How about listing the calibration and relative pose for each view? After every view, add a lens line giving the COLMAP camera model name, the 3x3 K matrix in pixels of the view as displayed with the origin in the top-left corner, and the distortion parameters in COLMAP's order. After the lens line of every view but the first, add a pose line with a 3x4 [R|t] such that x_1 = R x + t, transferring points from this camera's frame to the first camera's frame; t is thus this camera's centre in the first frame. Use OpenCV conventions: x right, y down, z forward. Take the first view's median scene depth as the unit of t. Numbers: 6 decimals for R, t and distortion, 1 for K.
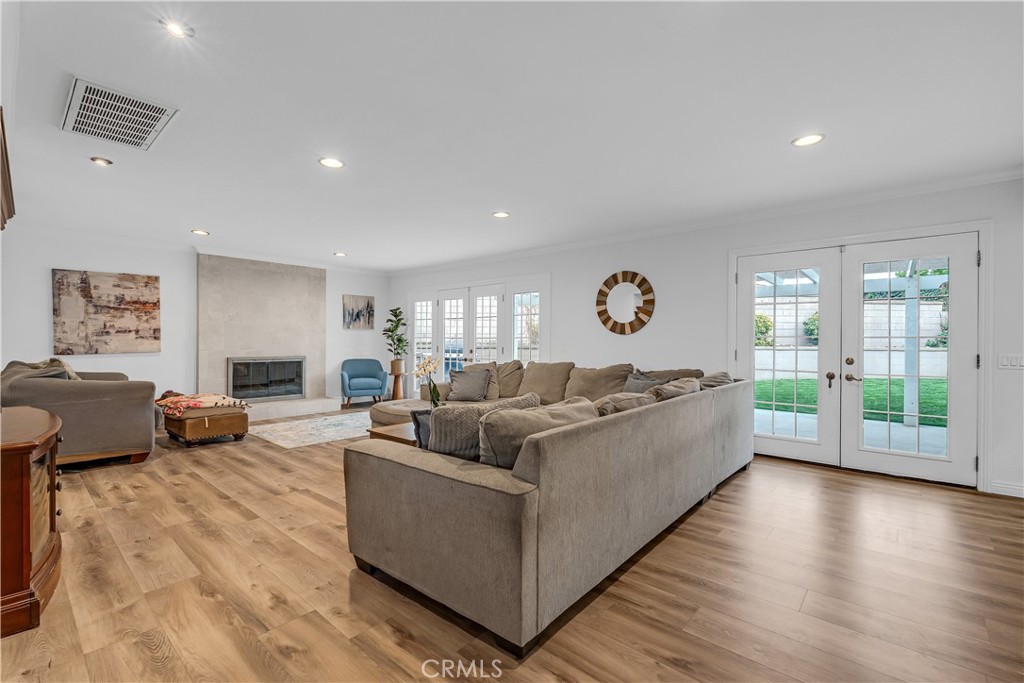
lens RADIAL K [[452.1, 0, 511.4], [0, 452.1, 338.7], [0, 0, 1]] dist [-0.004134, 0.000898]
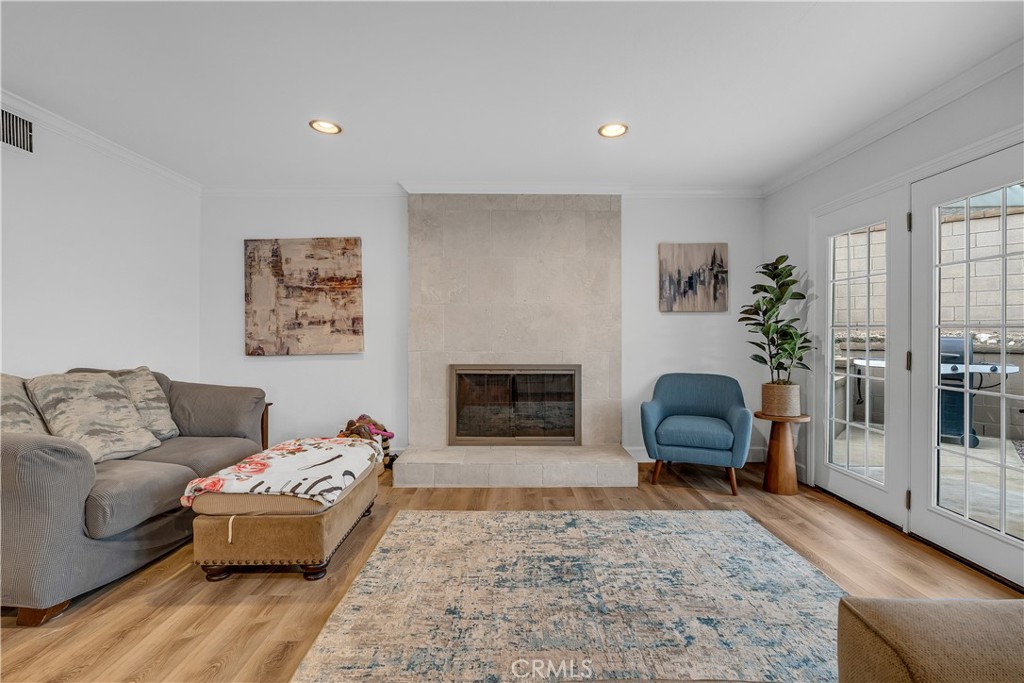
lens RADIAL K [[452.1, 0, 517.3], [0, 452.1, 336.2], [0, 0, 1]] dist [-0.004134, 0.000898]
pose [[0.672916, 0.000433, -0.739719, -0.145534], [0.004948, 0.999975, 0.005086, 0.002158], [0.739702, -0.007082, 0.672897, 0.734274]]
